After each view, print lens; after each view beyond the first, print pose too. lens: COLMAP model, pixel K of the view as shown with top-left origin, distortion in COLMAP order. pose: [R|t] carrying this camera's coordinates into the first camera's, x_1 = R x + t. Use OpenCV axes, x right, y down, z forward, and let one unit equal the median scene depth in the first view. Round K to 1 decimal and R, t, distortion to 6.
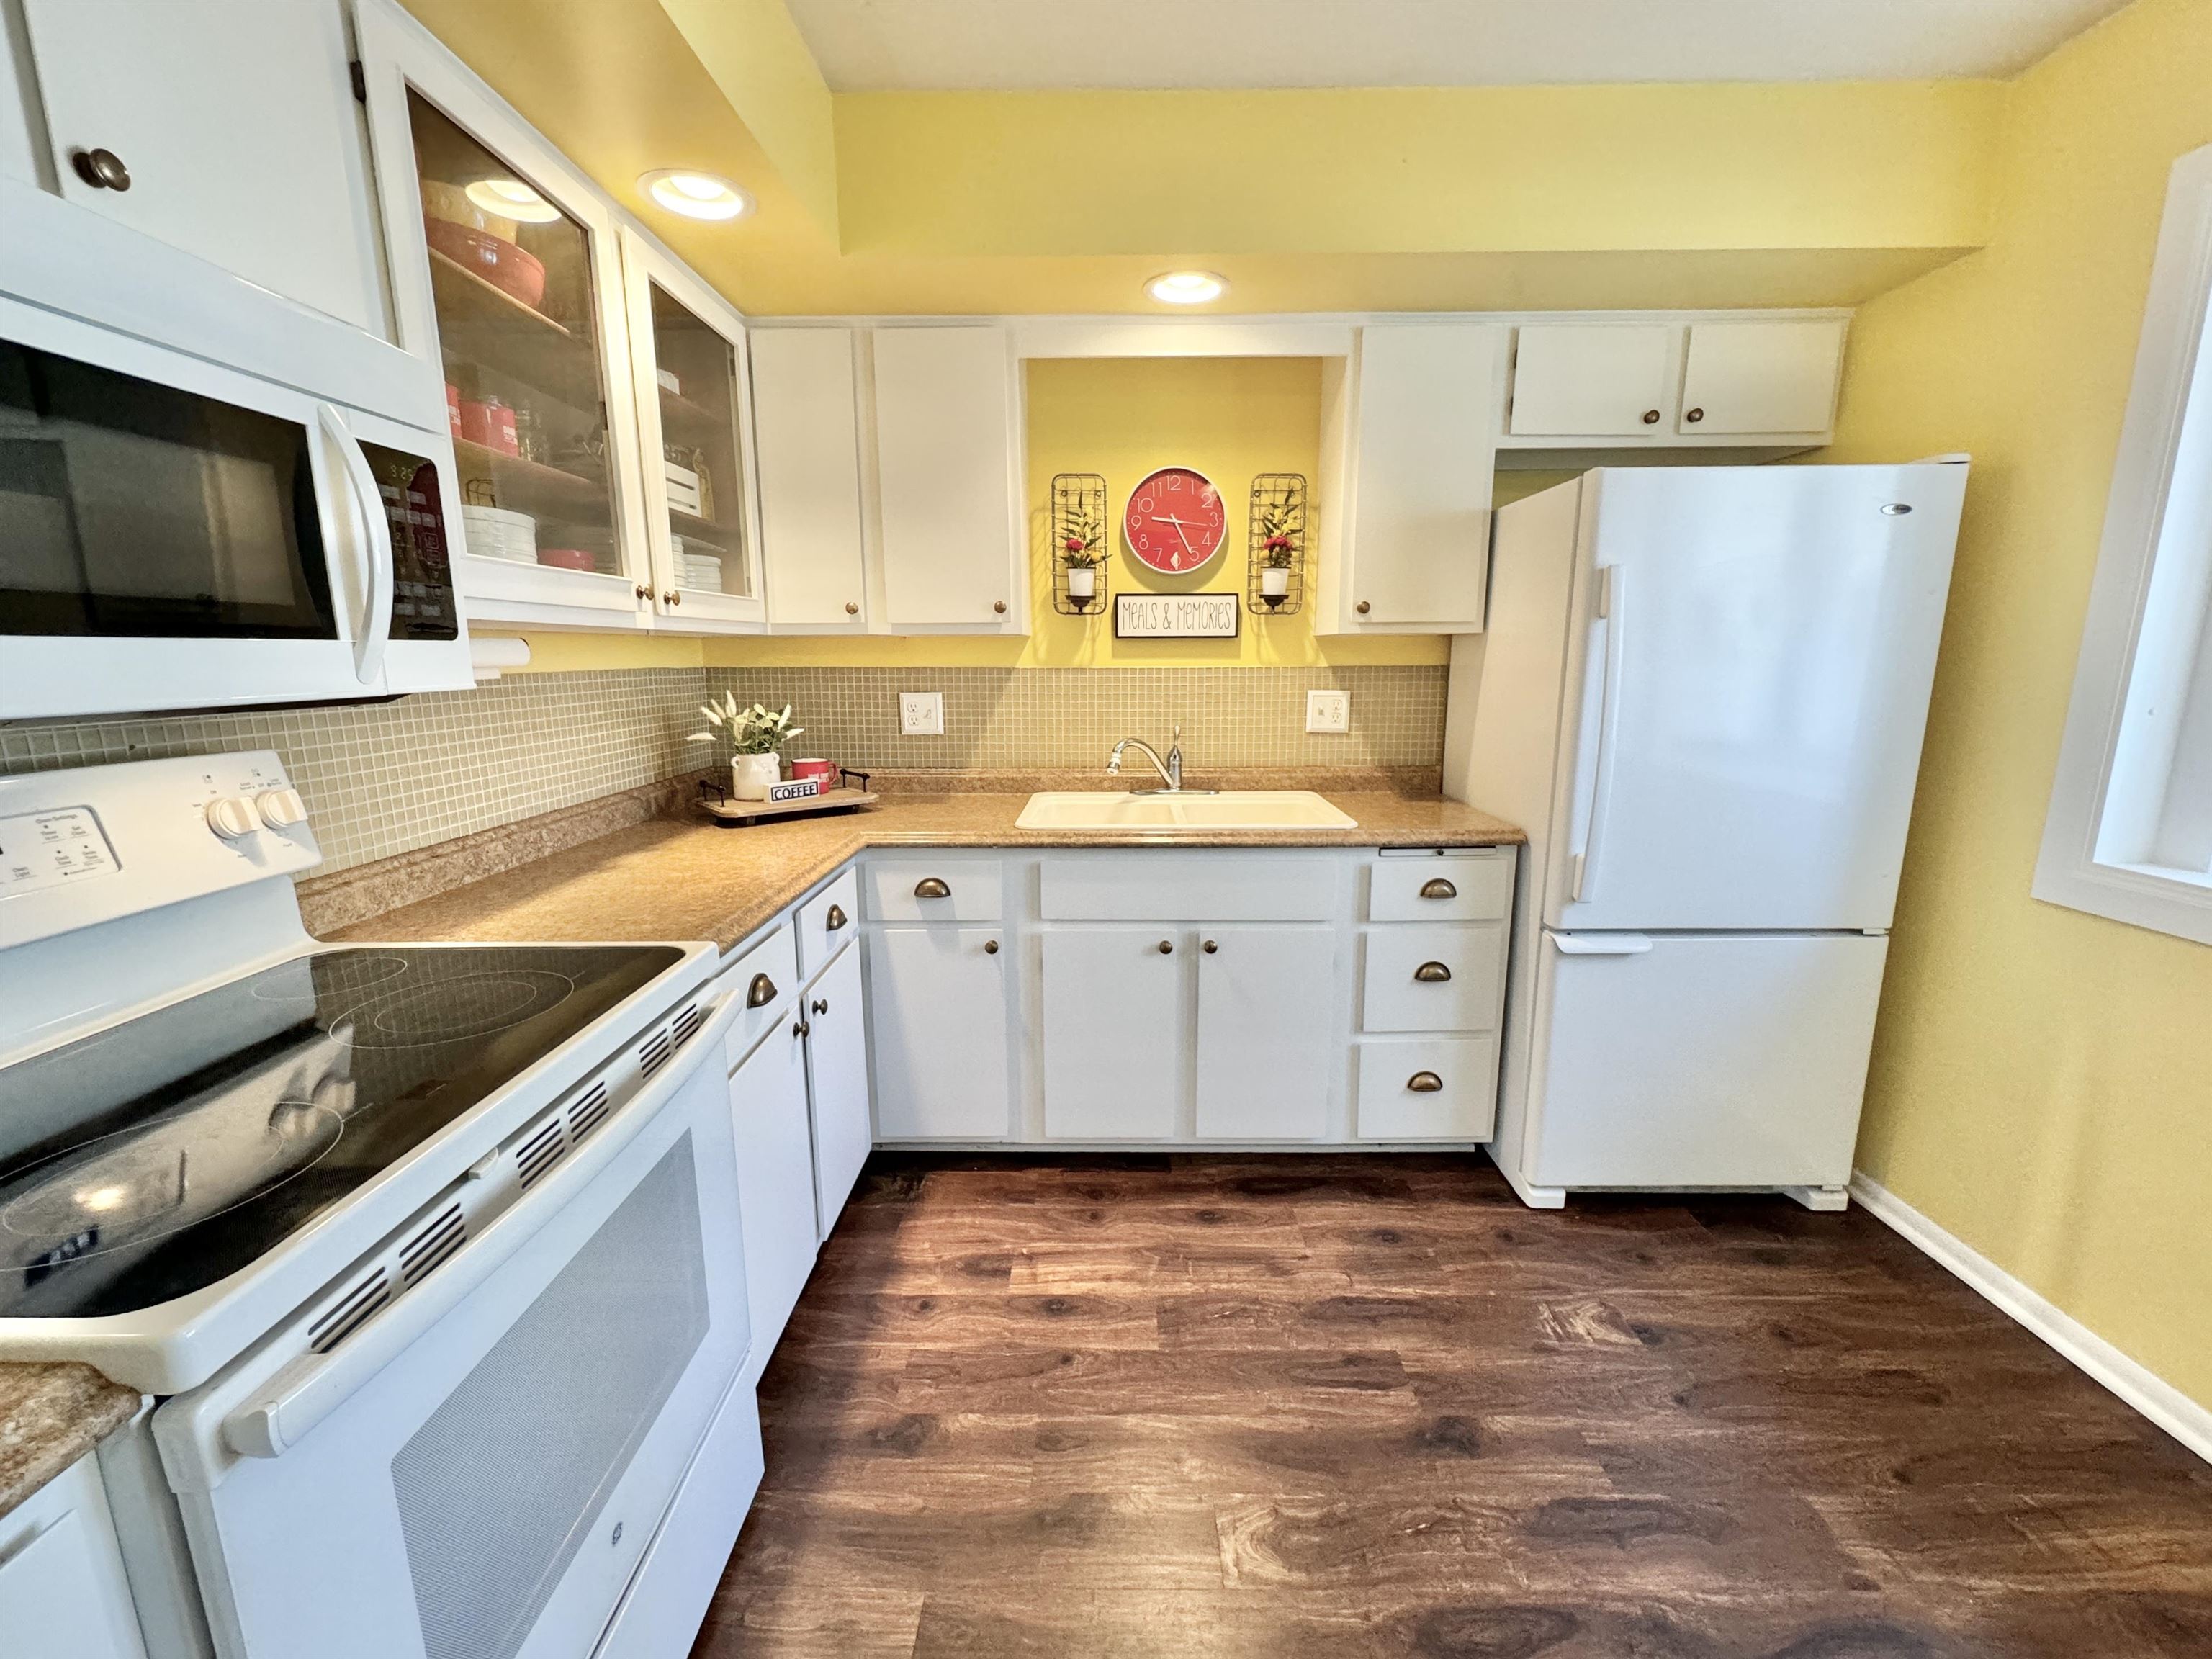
lens RADIAL K [[908.8, 0, 1102.4], [0, 908.8, 828.7], [0, 0, 1]] dist [0.000443, -0.000002]
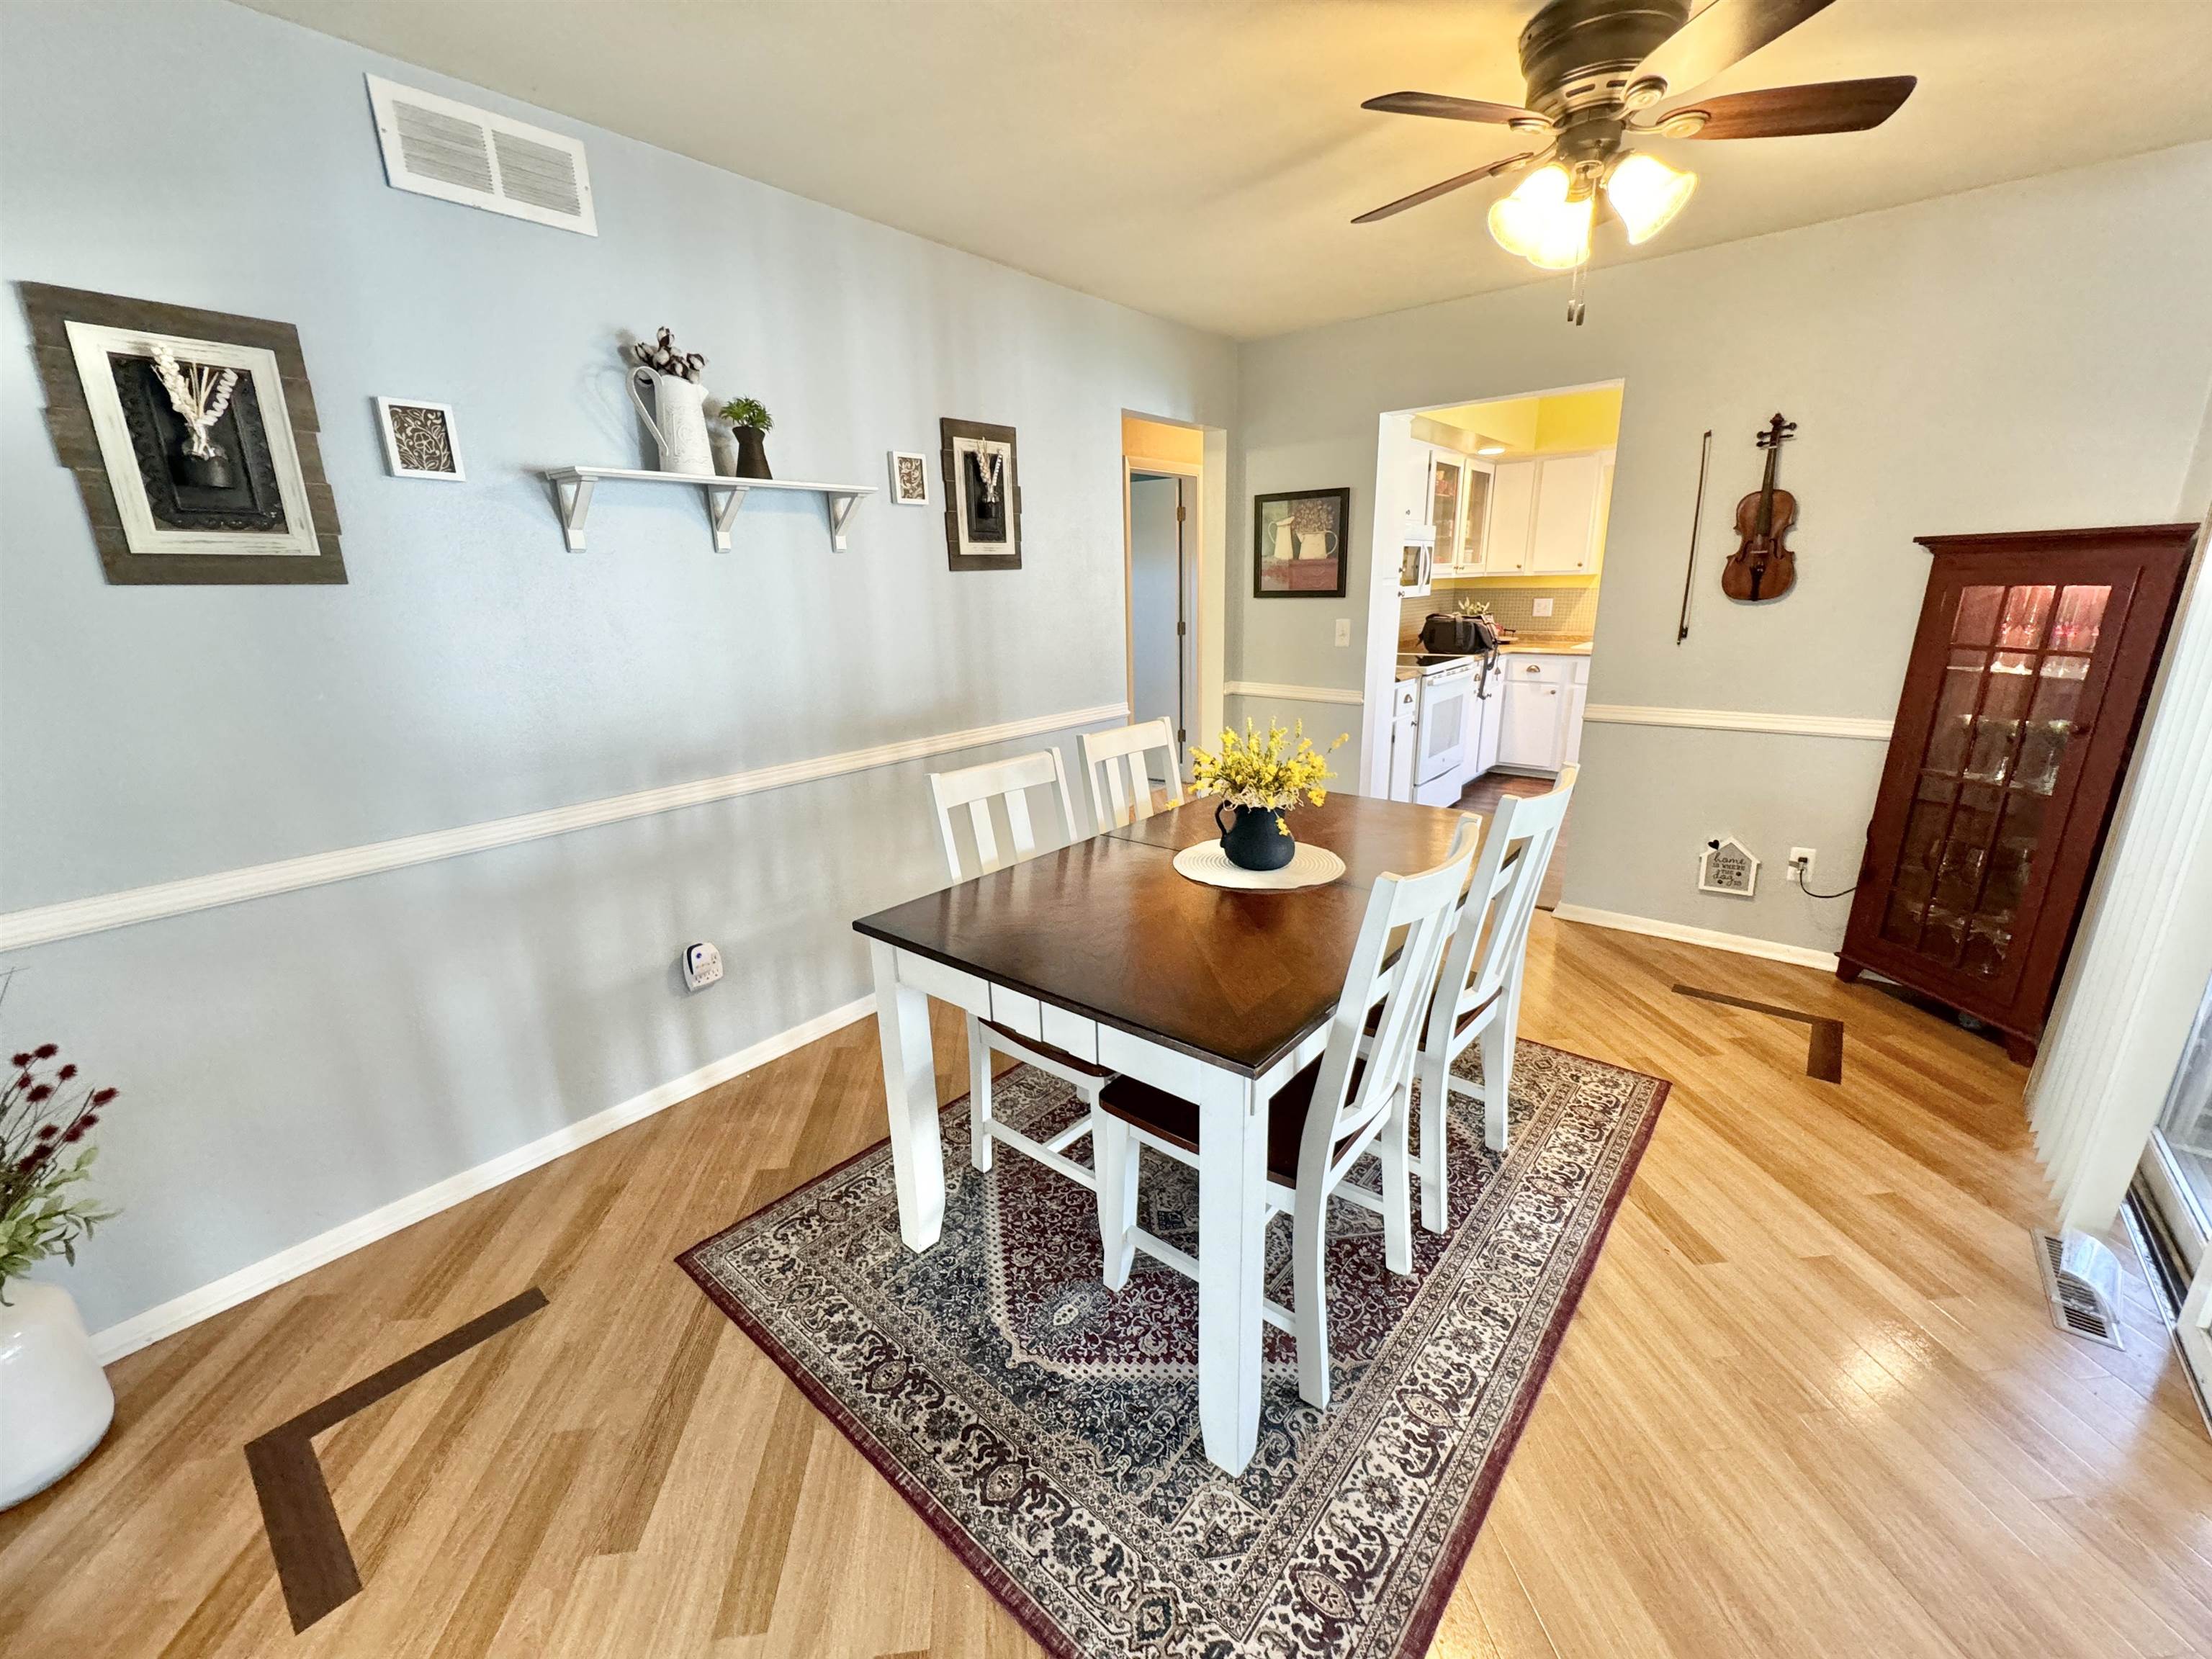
lens RADIAL K [[876.7, 0, 1106.0], [0, 876.7, 828.0], [0, 0, 1]] dist [-0.002197, 0.000105]
pose [[0.777787, 0.162569, -0.607140, 0.504723], [-0.102580, 0.985852, 0.132561, 0.324698], [0.620101, -0.040824, 0.783459, -1.940342]]
